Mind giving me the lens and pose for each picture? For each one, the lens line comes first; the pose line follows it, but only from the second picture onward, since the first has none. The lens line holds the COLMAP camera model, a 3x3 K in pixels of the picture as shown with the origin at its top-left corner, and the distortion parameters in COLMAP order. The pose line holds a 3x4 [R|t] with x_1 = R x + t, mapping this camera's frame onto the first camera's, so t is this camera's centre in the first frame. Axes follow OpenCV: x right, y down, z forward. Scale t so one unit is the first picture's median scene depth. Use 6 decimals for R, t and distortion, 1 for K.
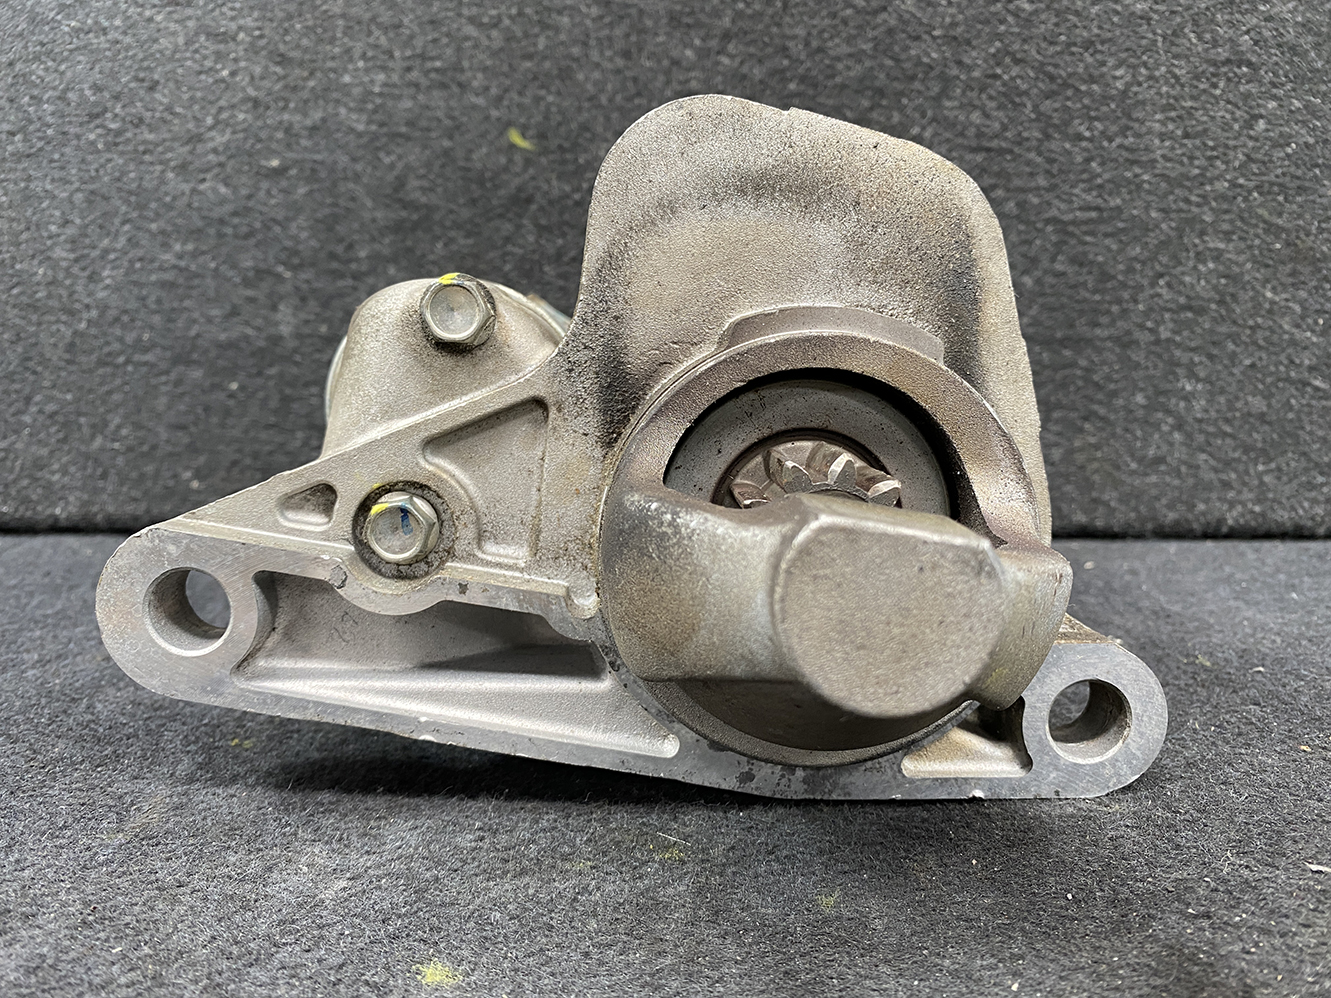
lens RADIAL K [[1032.5, 0, 667.0], [0, 1032.5, 510.5], [0, 0, 1]] dist [-0.013102, 0.011689]
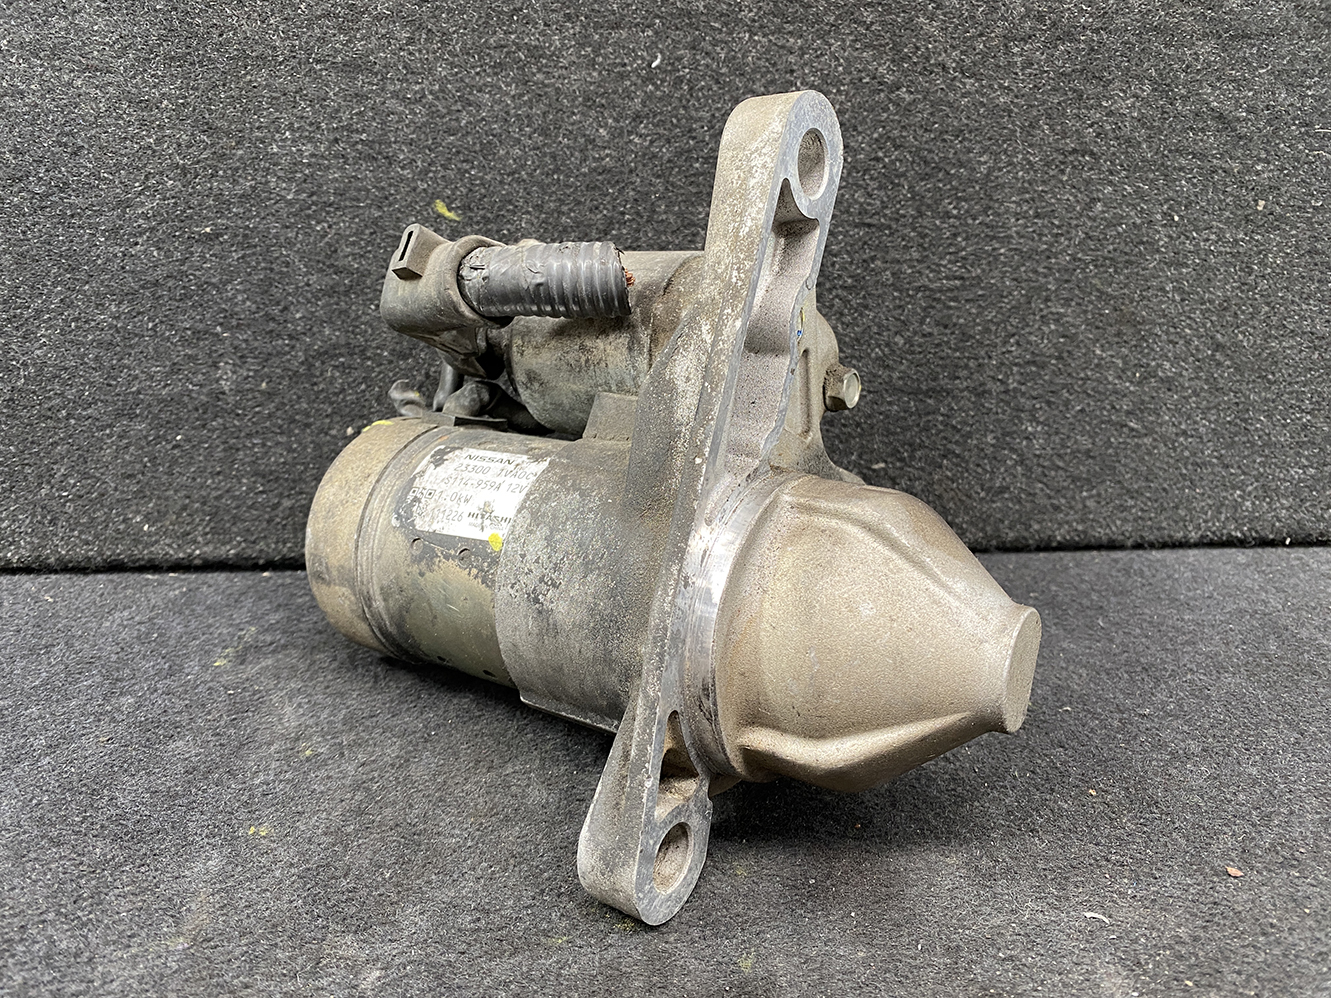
lens RADIAL K [[1032.5, 0, 667.0], [0, 1032.5, 510.5], [0, 0, 1]] dist [-0.013102, 0.011689]
pose [[0.992148, -0.024727, 0.122601, -0.053977], [0.007178, 0.989903, 0.141561, -0.201251], [-0.124864, -0.139570, 0.982308, -0.122994]]
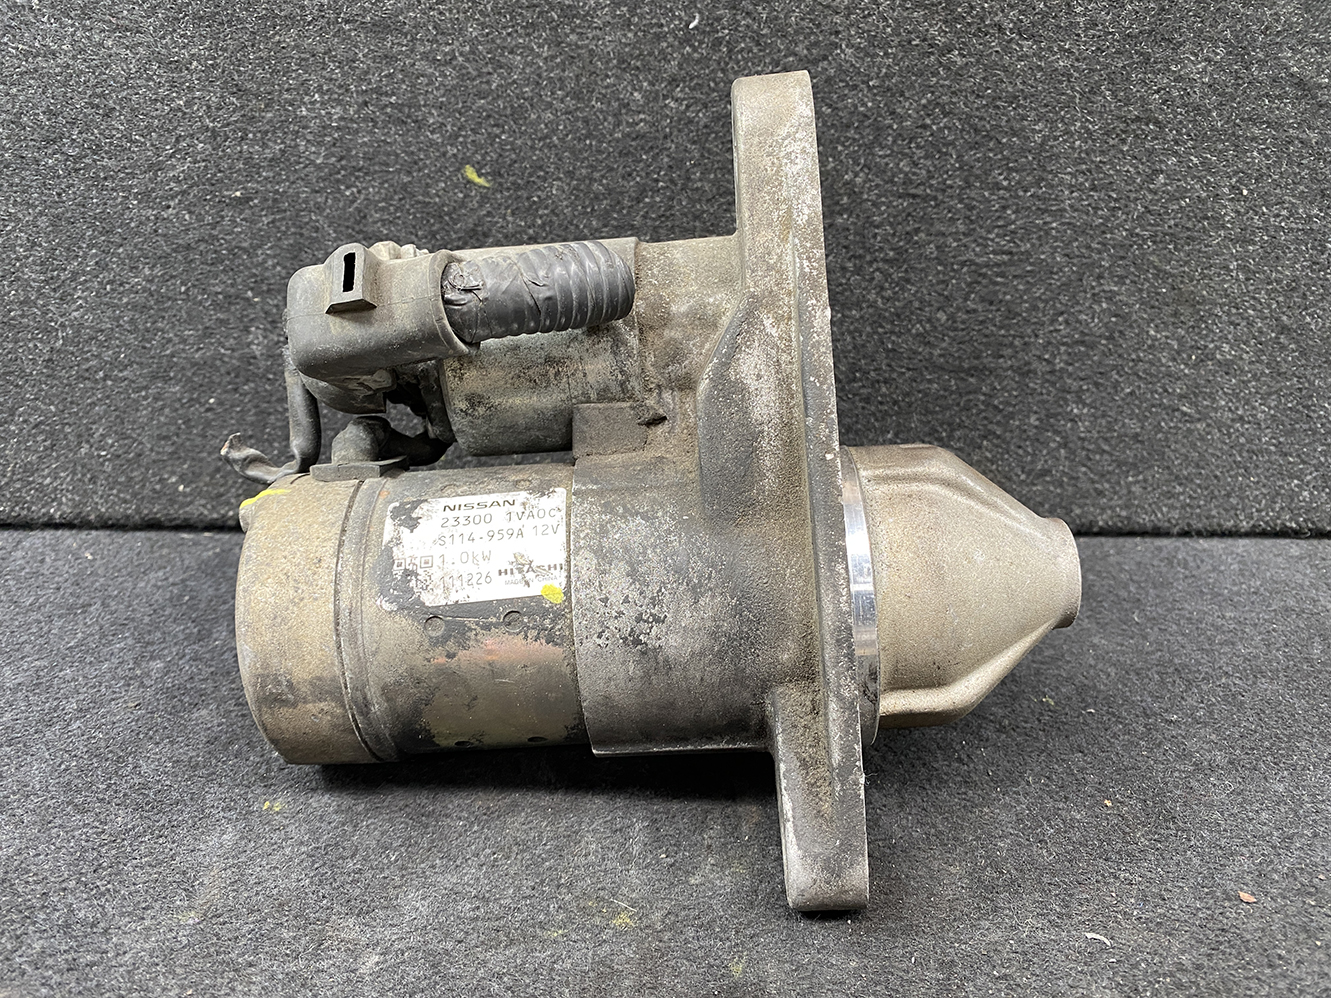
lens RADIAL K [[1032.5, 0, 667.0], [0, 1032.5, 510.5], [0, 0, 1]] dist [-0.013102, 0.011689]
pose [[0.997938, -0.001168, 0.064175, -0.016297], [-0.012207, 0.978132, 0.207627, -0.247573], [-0.063014, -0.207983, 0.976101, -0.105448]]
